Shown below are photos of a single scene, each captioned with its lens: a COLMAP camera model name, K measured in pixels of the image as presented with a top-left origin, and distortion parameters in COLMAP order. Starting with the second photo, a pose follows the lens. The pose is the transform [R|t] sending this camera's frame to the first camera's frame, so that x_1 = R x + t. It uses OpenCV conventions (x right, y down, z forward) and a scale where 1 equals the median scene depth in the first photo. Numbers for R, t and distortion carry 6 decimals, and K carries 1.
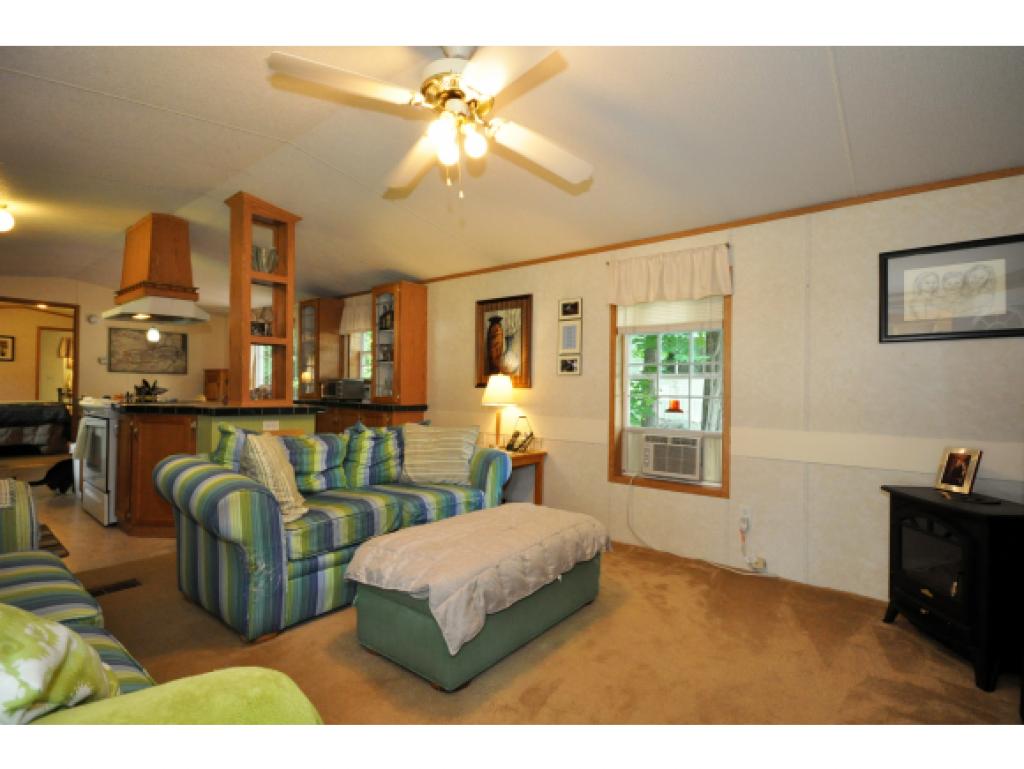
lens RADIAL K [[483.2, 0, 513.8], [0, 483.2, 387.0], [0, 0, 1]] dist [0.017032, -0.013865]
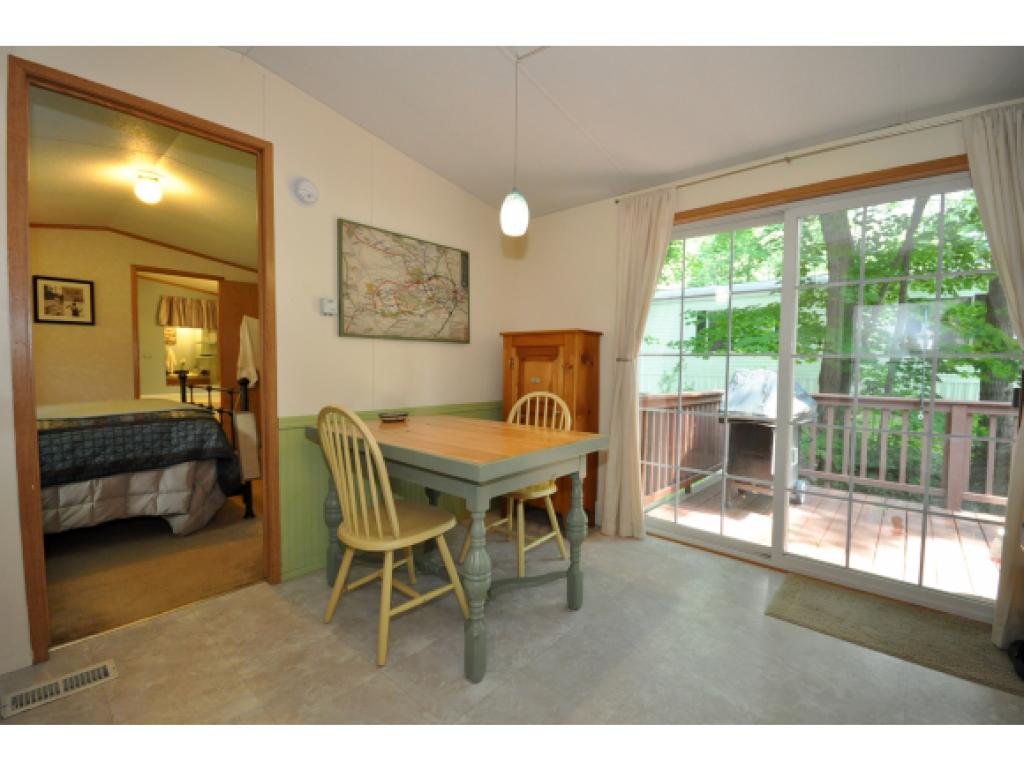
lens RADIAL K [[453.0, 0, 512.0], [0, 453.0, 384.5], [0, 0, 1]] dist [-0.002928, -0.000721]
pose [[0.998616, -0.005852, -0.052272, -0.672485], [0.008445, 0.998737, 0.049522, -0.009625], [0.051916, -0.049895, 0.997404, 0.642581]]
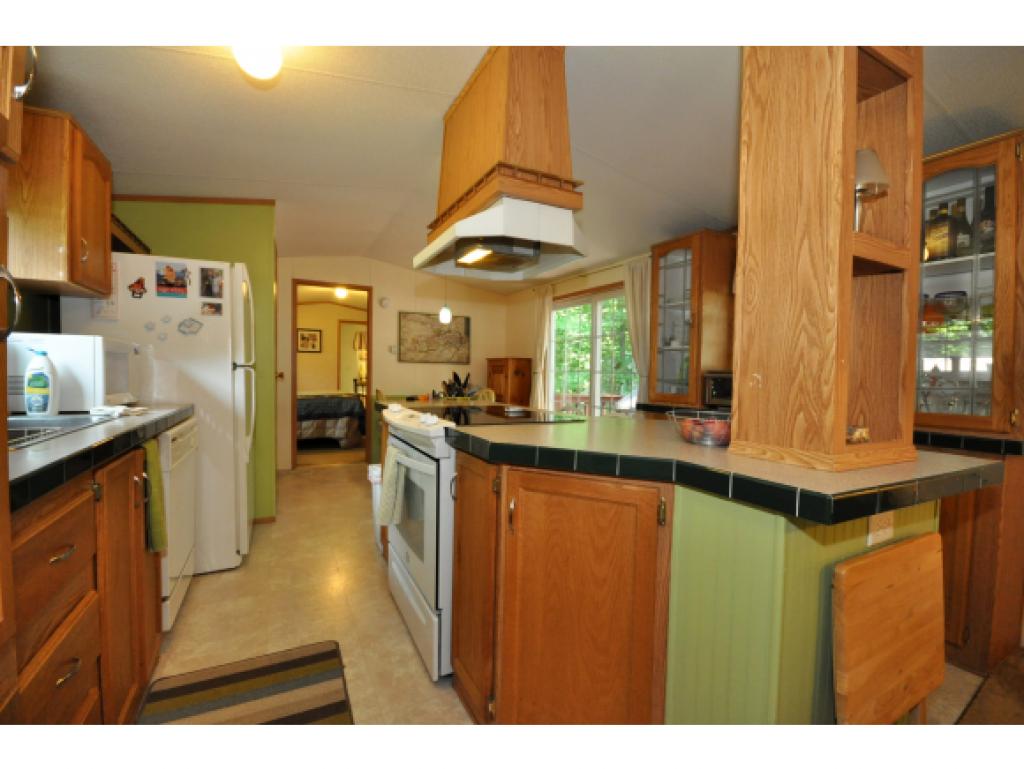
lens RADIAL K [[453.0, 0, 512.0], [0, 453.0, 384.5], [0, 0, 1]] dist [-0.002928, -0.000721]
pose [[0.914207, 0.010869, -0.405102, -0.307061], [-0.002129, 0.999755, 0.022020, -0.008559], [0.405242, -0.019268, 0.914006, 0.325388]]
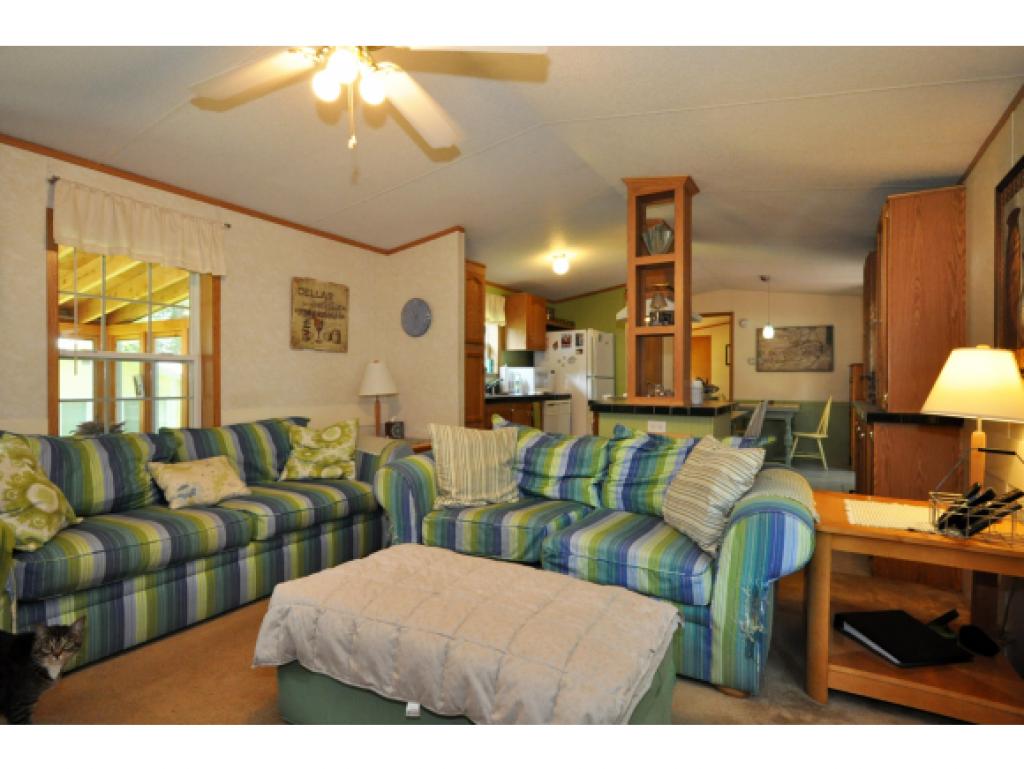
lens RADIAL K [[531.5, 0, 512.0], [0, 531.5, 384.5], [0, 0, 1]] dist [0.004253, 0.000549]
pose [[0.153469, -0.009170, -0.988111, 0.215867], [0.003674, 0.999955, -0.008709, 0.005082], [0.988147, -0.002293, 0.153496, 0.299396]]
